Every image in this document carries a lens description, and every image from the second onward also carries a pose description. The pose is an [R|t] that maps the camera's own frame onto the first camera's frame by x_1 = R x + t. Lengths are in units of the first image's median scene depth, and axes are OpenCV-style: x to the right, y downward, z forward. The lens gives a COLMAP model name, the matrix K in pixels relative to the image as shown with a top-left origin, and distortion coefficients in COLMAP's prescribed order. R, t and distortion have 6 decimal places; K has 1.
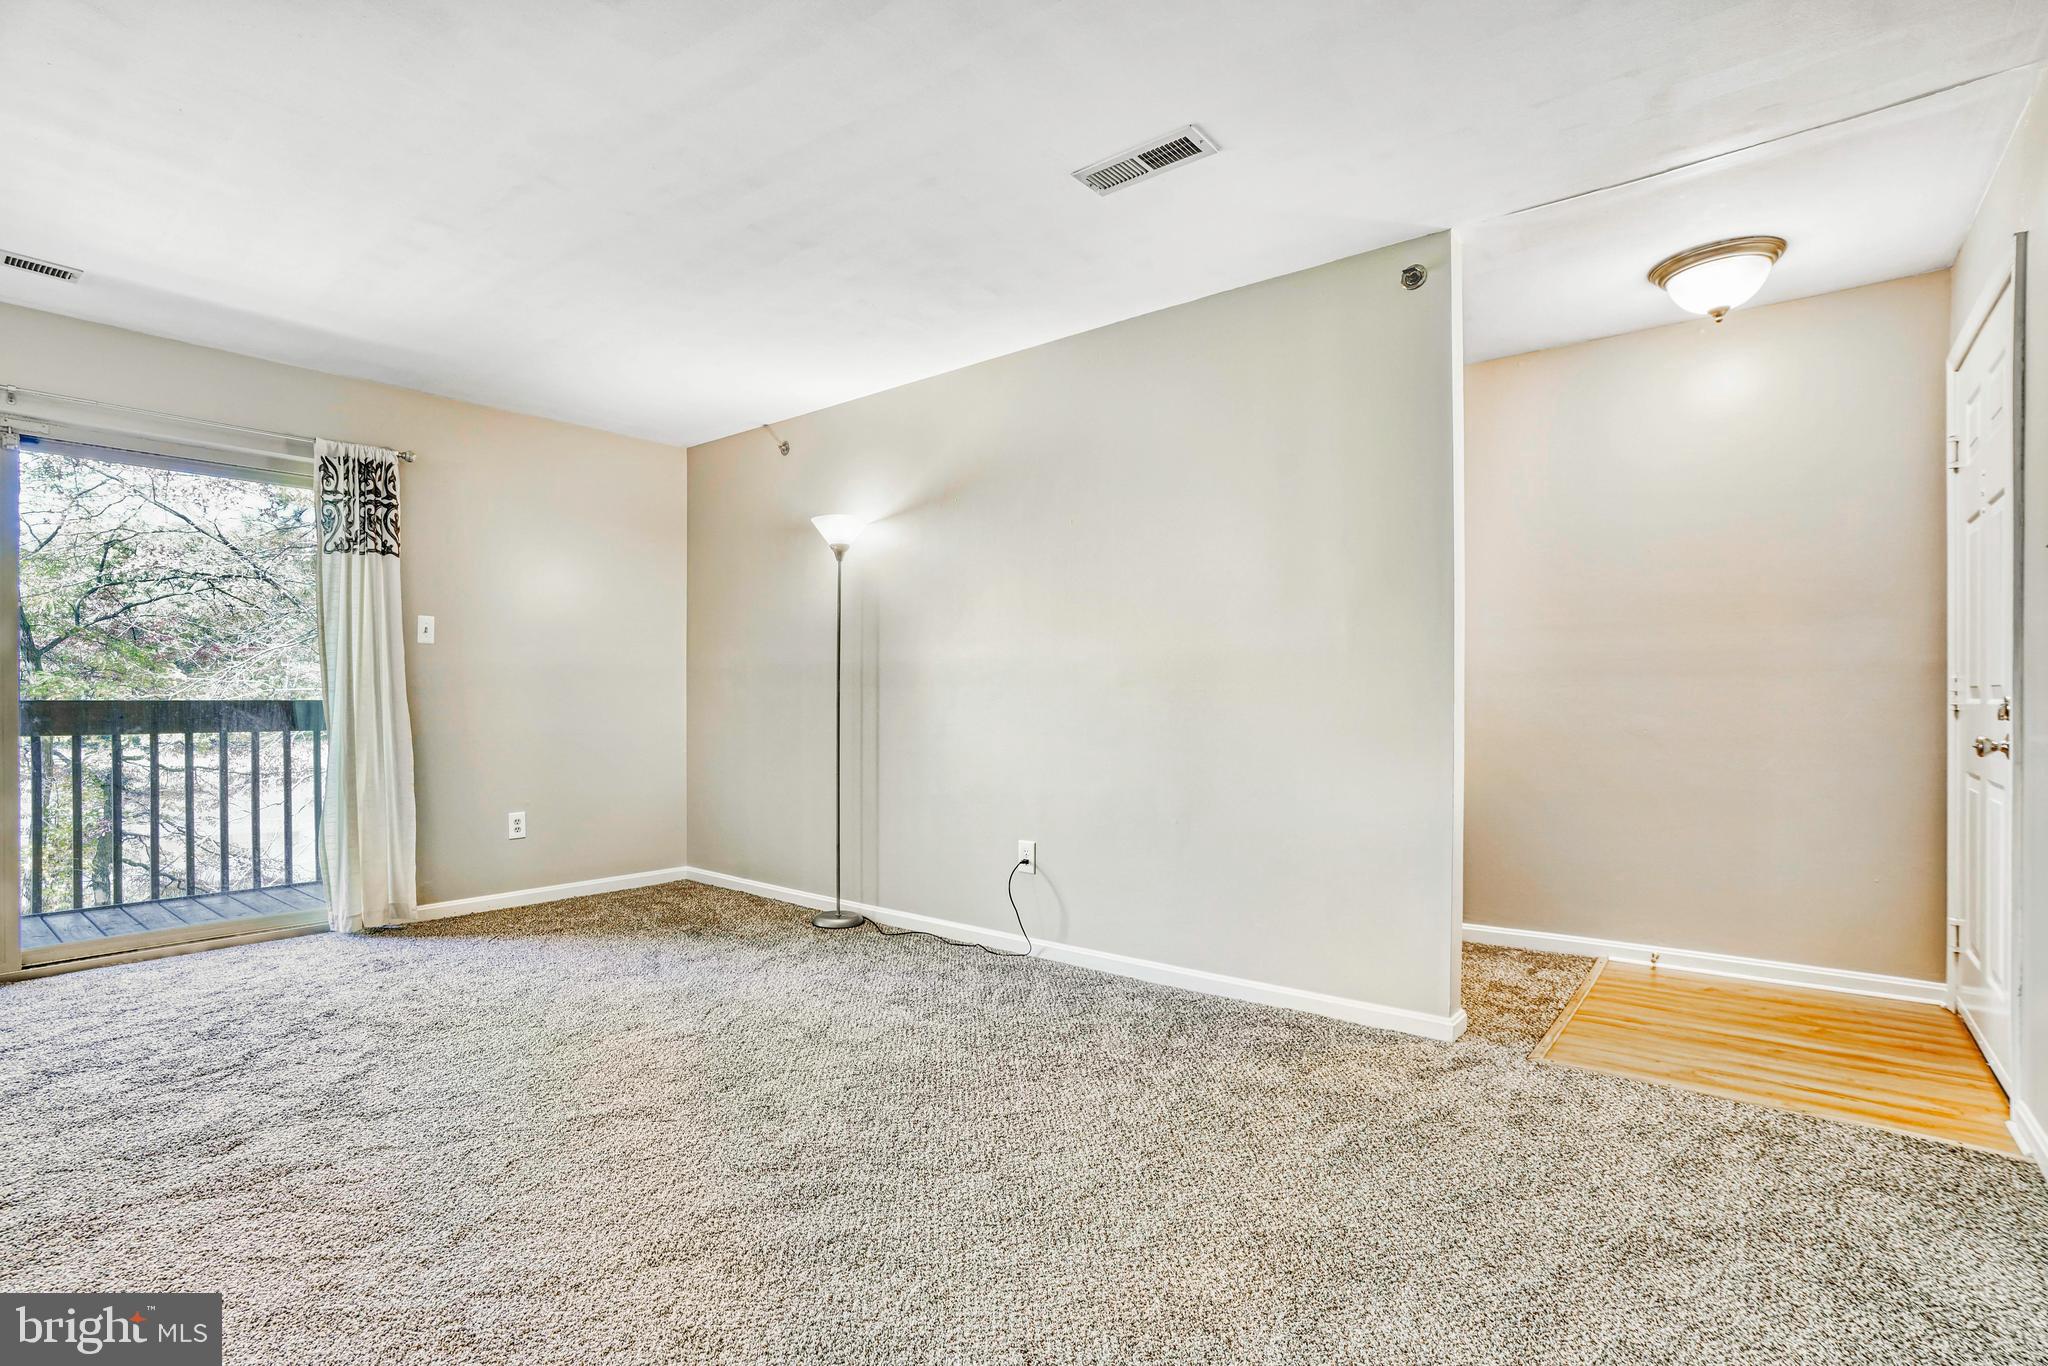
lens RADIAL K [[997.3, 0, 973.7], [0, 997.3, 700.9], [0, 0, 1]] dist [-0.044753, 0.030931]
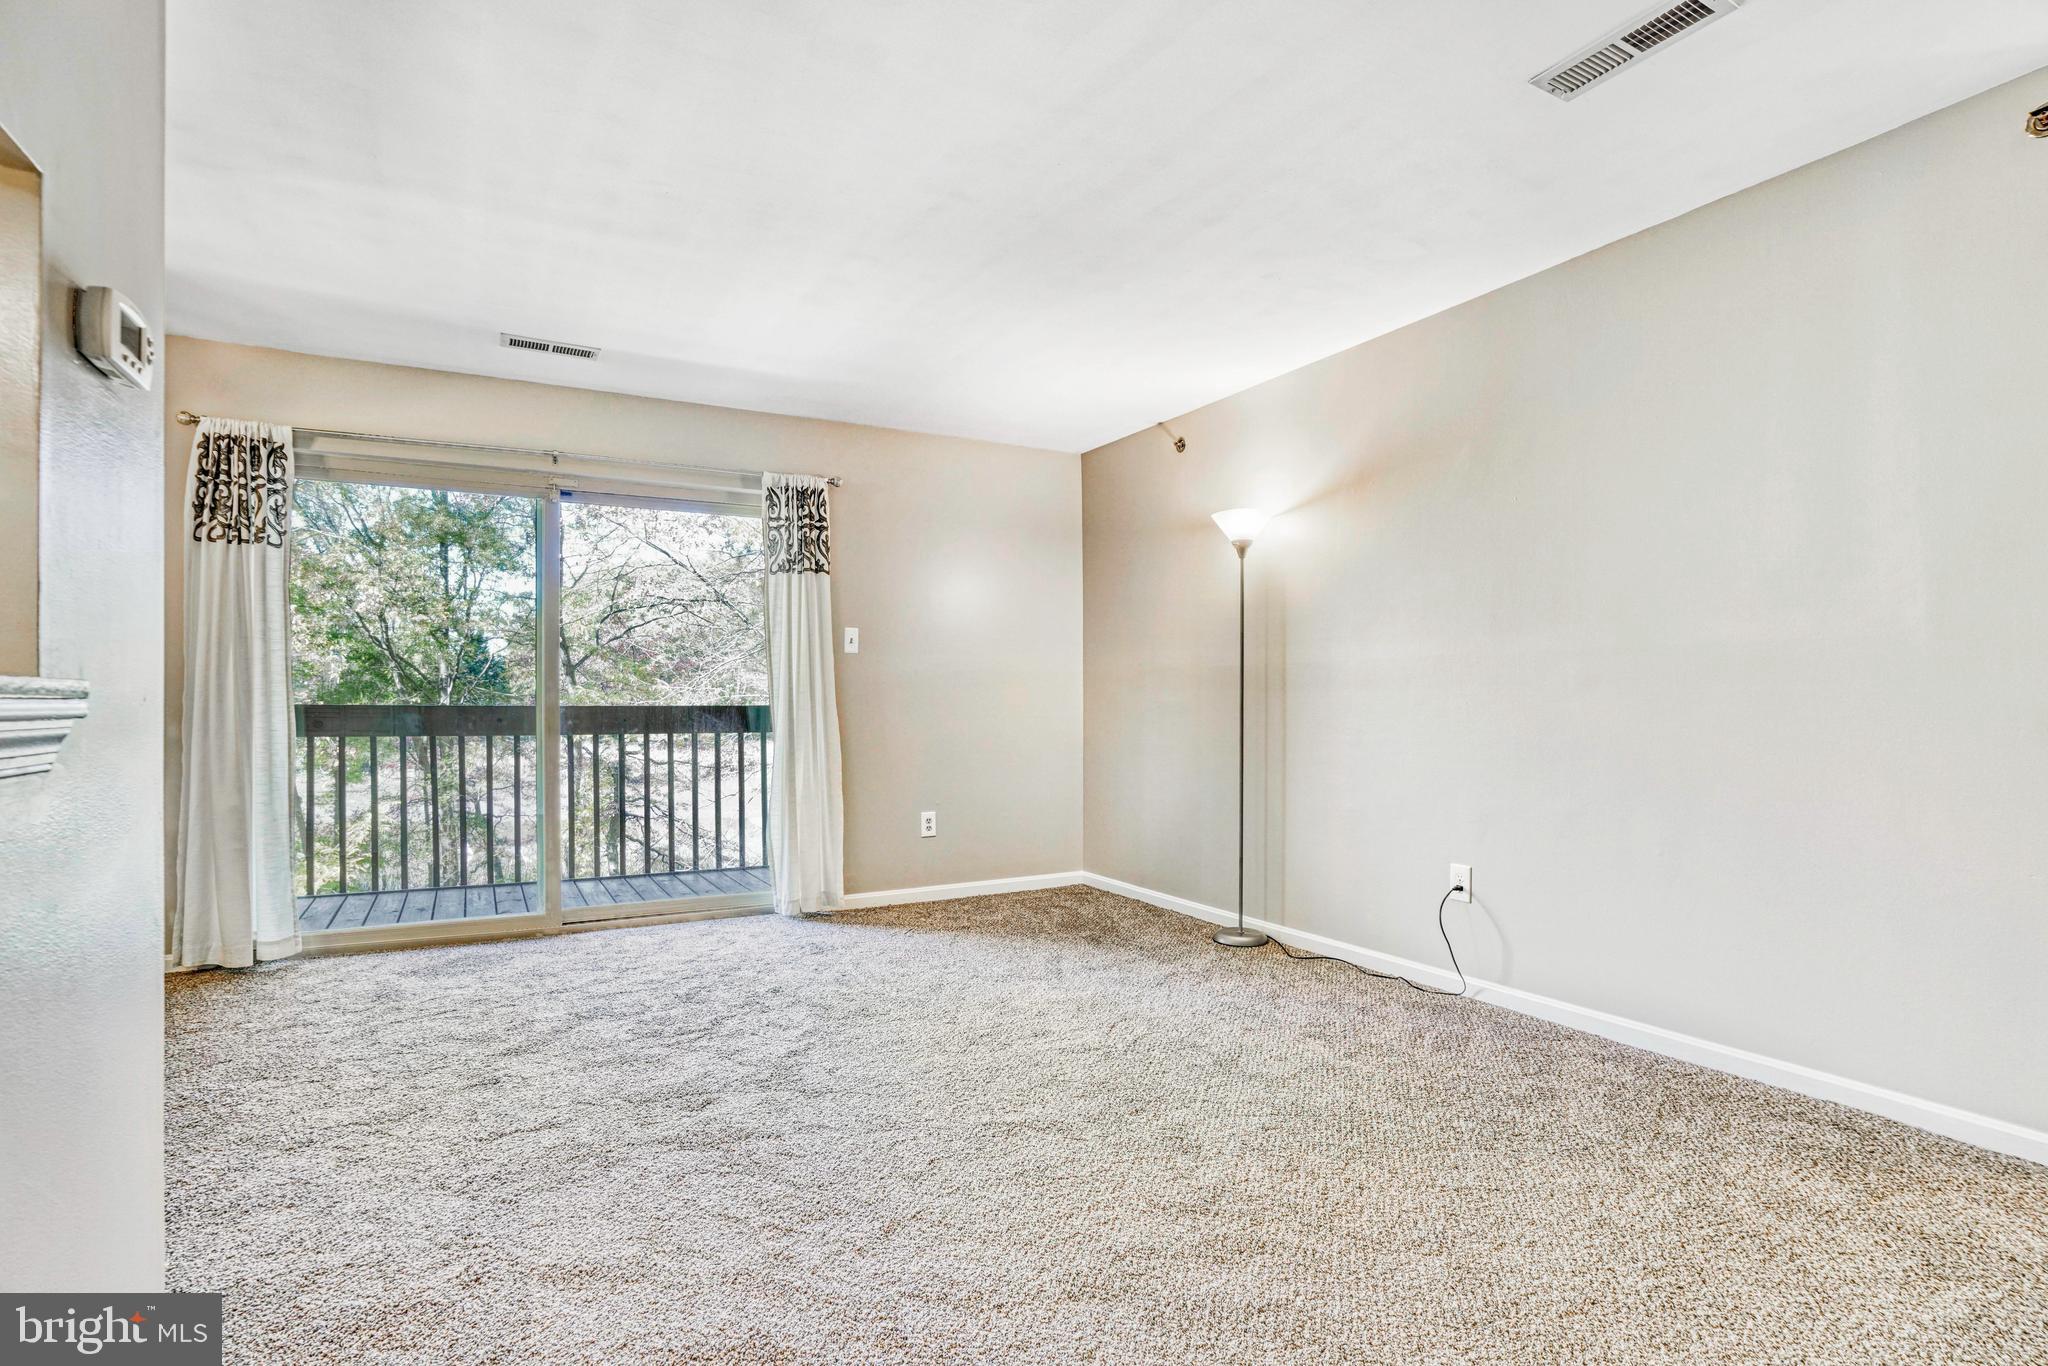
lens RADIAL K [[984.6, 0, 967.0], [0, 984.6, 707.0], [0, 0, 1]] dist [-0.043948, 0.046494]
pose [[0.928657, 0.000045, -0.370940, -0.038494], [0.000946, 0.999996, 0.002491, -0.001775], [0.370939, -0.002664, 0.928653, 0.046241]]
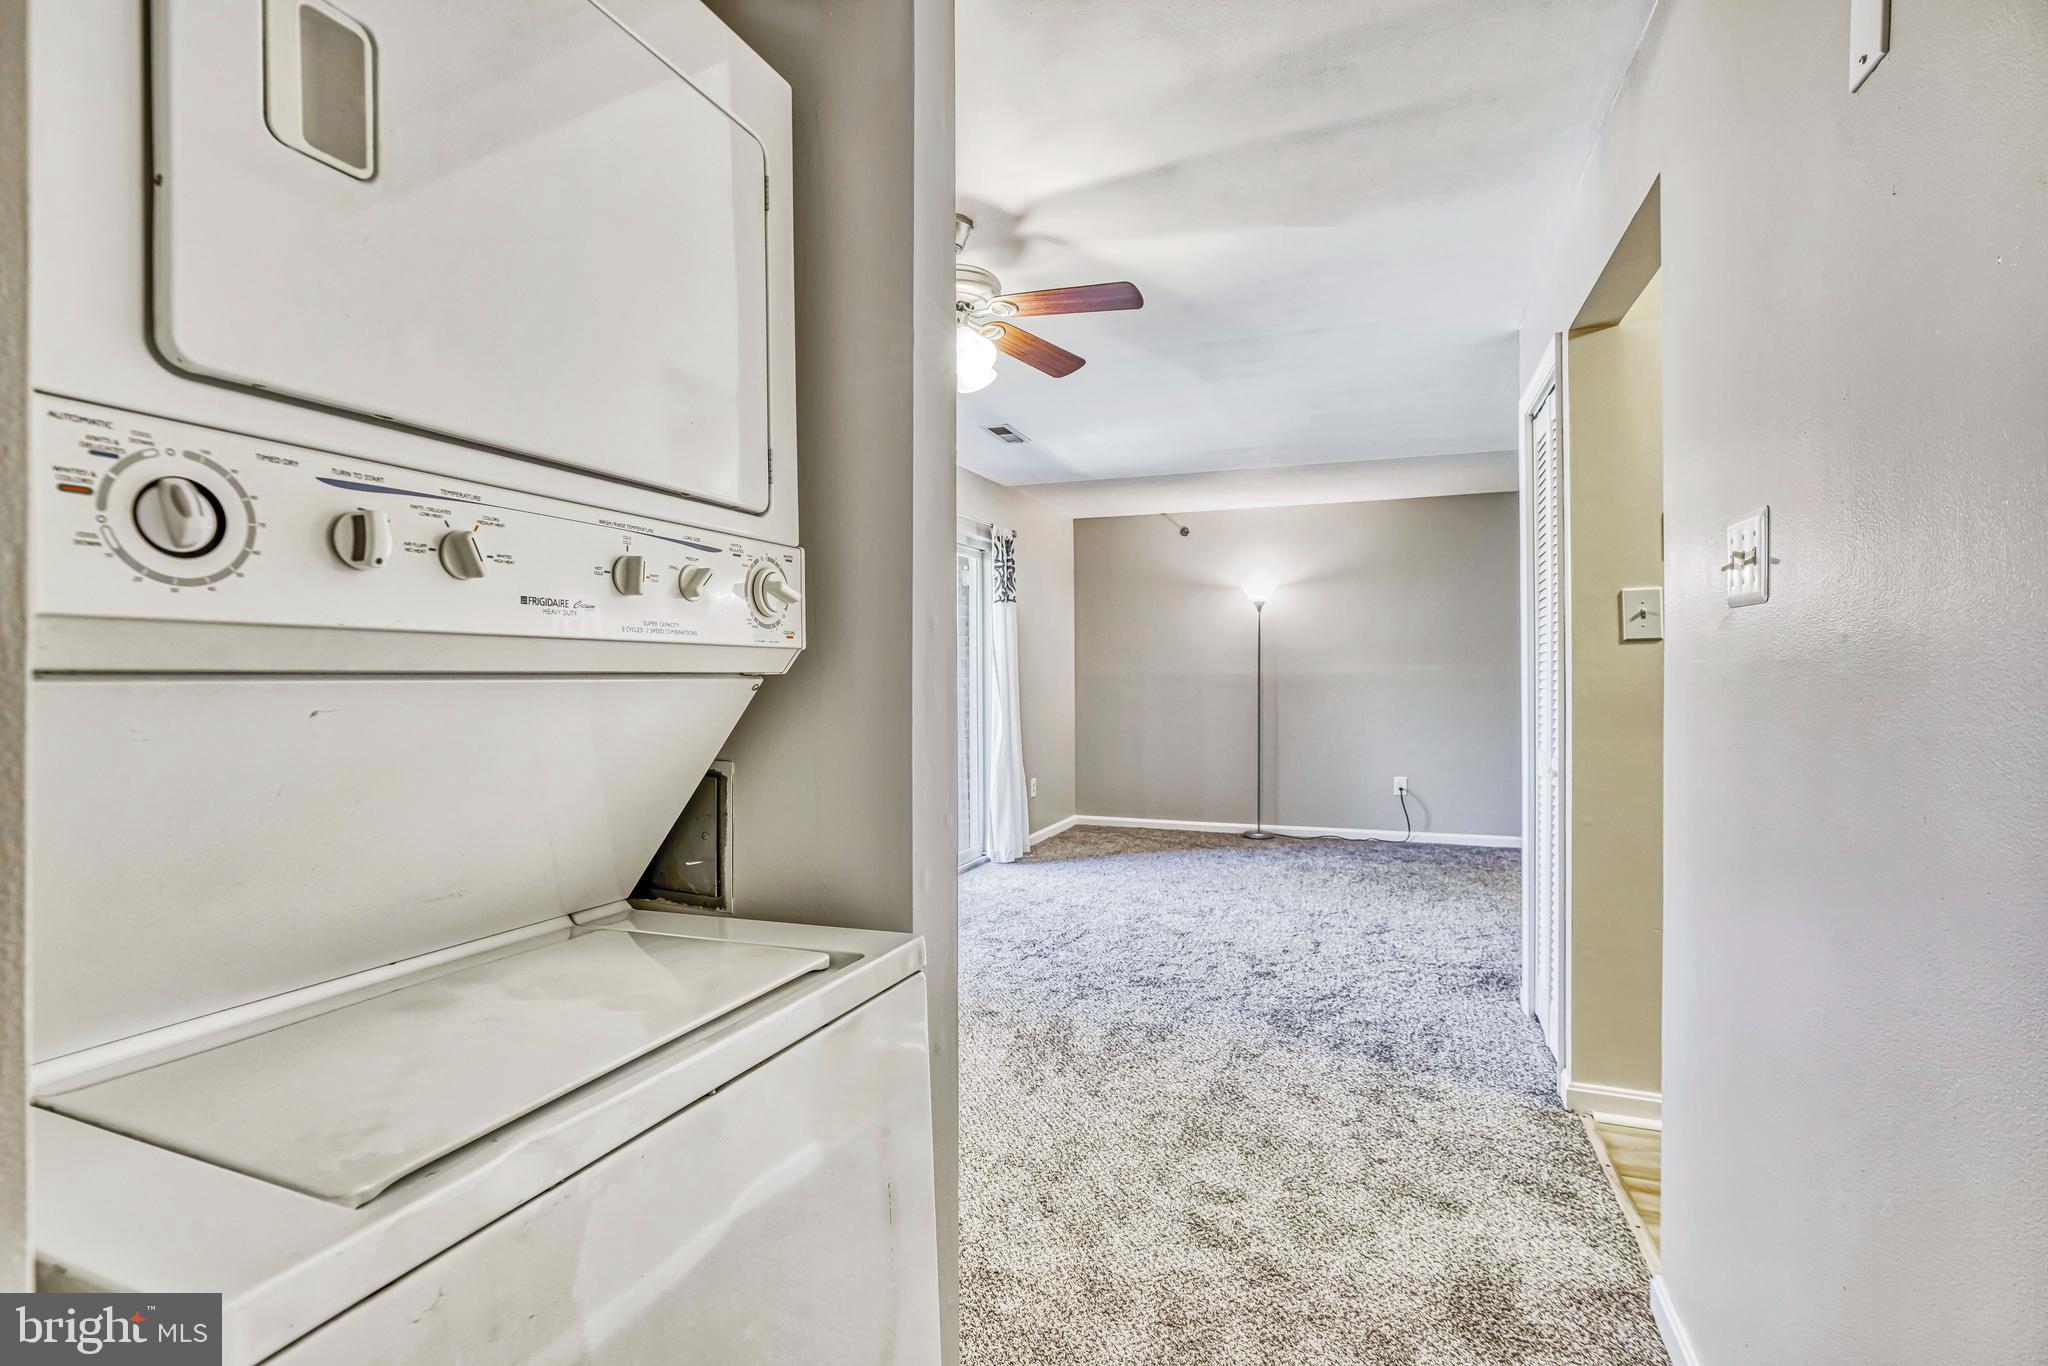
lens RADIAL K [[939.5, 0, 989.1], [0, 939.5, 694.0], [0, 0, 1]] dist [0.015269, 0.000786]
pose [[0.956017, -0.008128, 0.293199, -1.191807], [0.003908, 0.999880, 0.014977, -0.039875], [-0.293286, -0.013173, 0.955934, -0.383600]]
